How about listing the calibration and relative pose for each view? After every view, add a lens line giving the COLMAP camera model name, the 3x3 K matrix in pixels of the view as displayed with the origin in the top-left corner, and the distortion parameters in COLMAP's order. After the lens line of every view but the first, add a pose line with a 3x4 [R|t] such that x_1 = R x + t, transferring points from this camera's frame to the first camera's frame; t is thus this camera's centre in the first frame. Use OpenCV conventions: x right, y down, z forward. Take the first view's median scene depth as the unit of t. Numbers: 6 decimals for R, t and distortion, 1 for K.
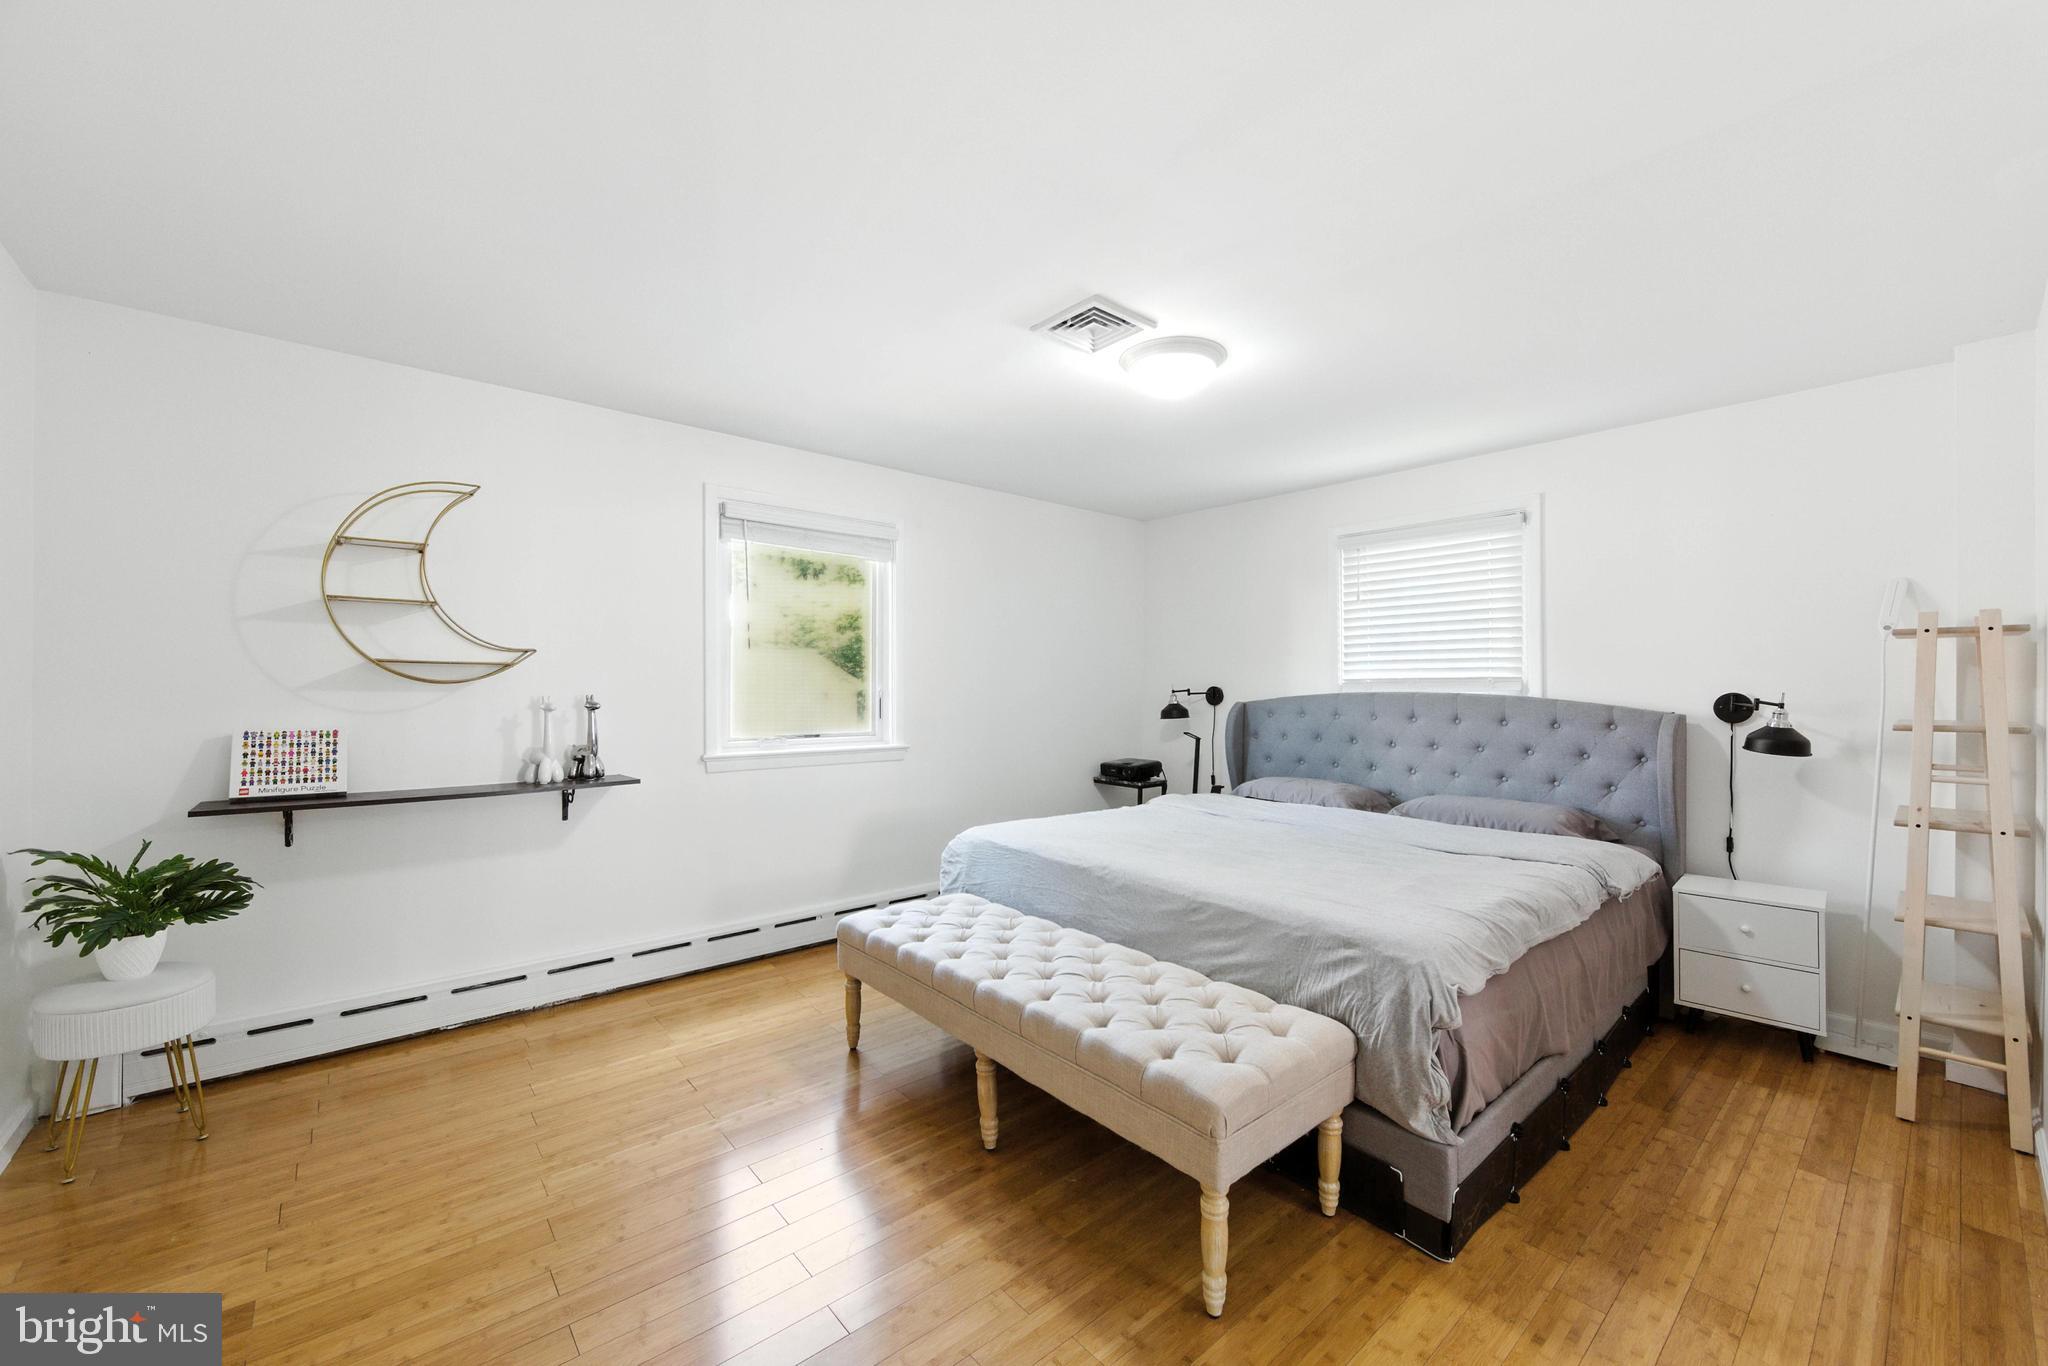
lens RADIAL K [[808.7, 0, 1042.3], [0, 808.7, 687.0], [0, 0, 1]] dist [-0.000017, 0.000110]
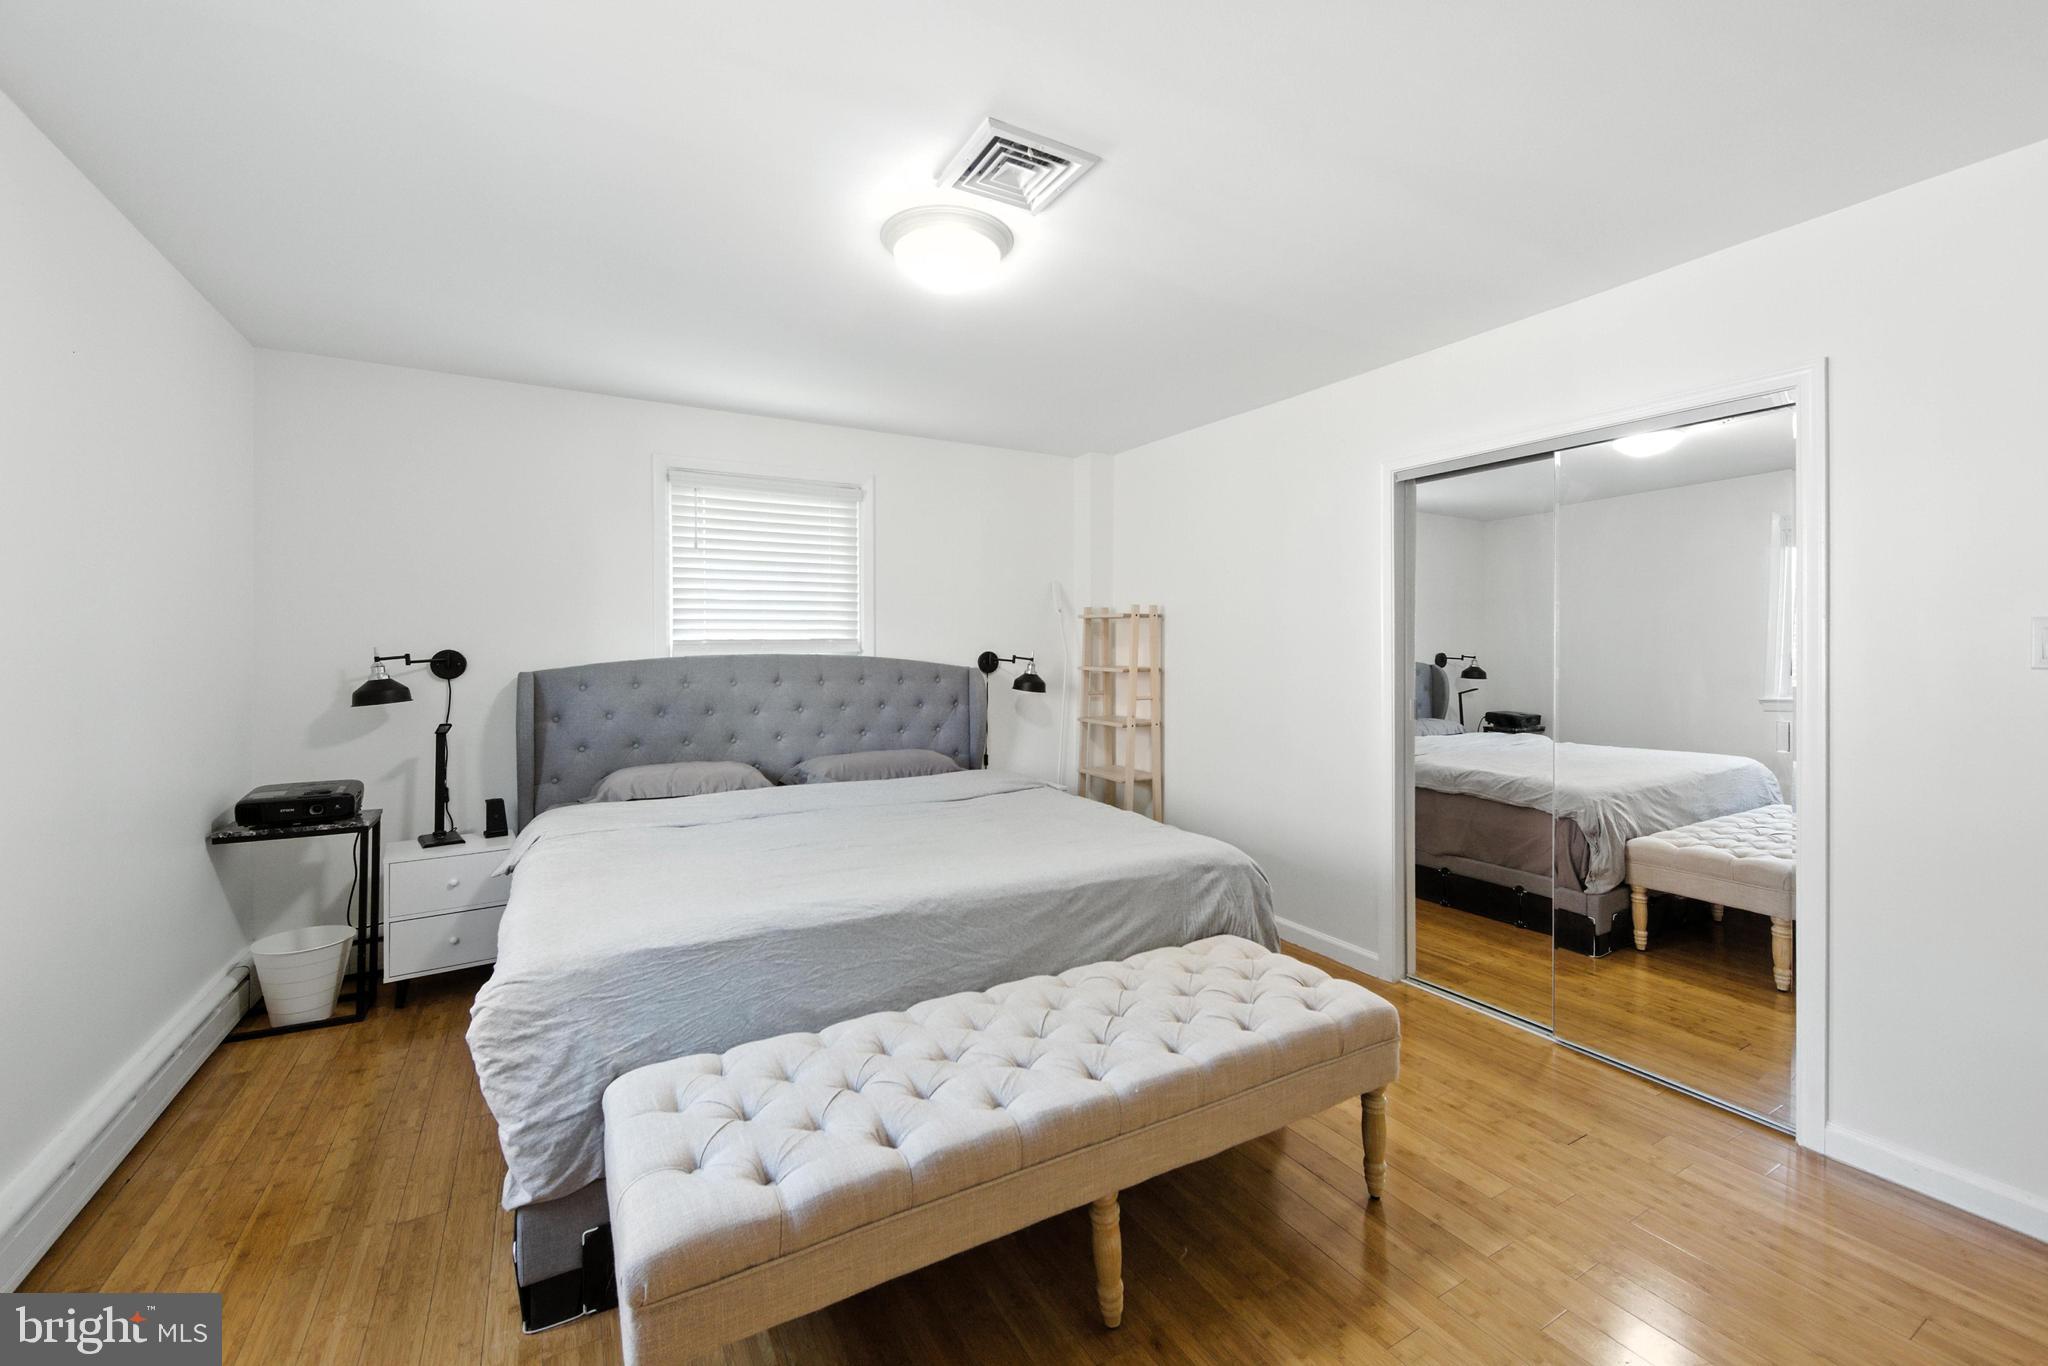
lens RADIAL K [[823.0, 0, 1025.3], [0, 823.0, 640.9], [0, 0, 1]] dist [0.002223, 0.000213]
pose [[0.198072, 0.000402, 0.980187, -0.520281], [0.003578, 0.999993, -0.001133, -0.008309], [-0.980181, 0.003731, 0.198069, 0.628827]]
